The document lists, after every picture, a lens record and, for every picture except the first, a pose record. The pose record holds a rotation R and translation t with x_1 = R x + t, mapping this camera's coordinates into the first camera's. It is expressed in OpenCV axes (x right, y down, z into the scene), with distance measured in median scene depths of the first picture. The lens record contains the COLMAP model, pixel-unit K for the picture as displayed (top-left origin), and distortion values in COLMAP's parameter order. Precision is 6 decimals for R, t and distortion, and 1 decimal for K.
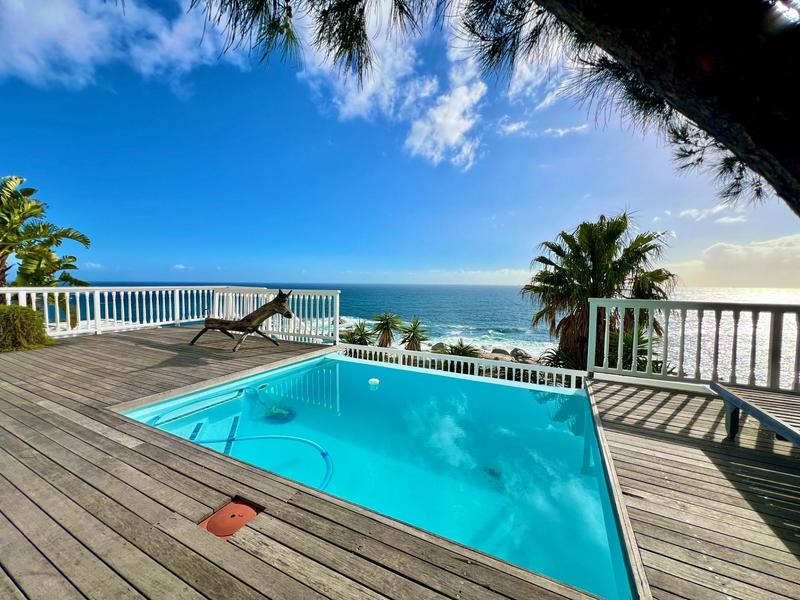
lens RADIAL K [[319.2, 0, 400.2], [0, 319.2, 303.7], [0, 0, 1]] dist [0.000721, -0.000334]
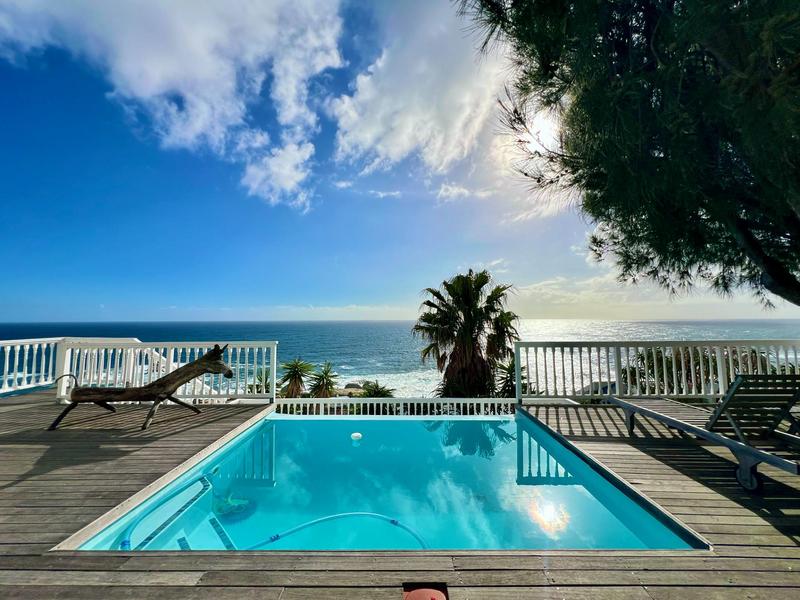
lens RADIAL K [[319.2, 0, 399.6], [0, 319.2, 294.0], [0, 0, 1]] dist [0.000721, -0.000334]
pose [[0.898127, 0.017935, 0.439370, -0.301147], [0.044302, 0.990394, -0.130988, -0.041876], [-0.437498, 0.137109, 0.888705, 0.011358]]
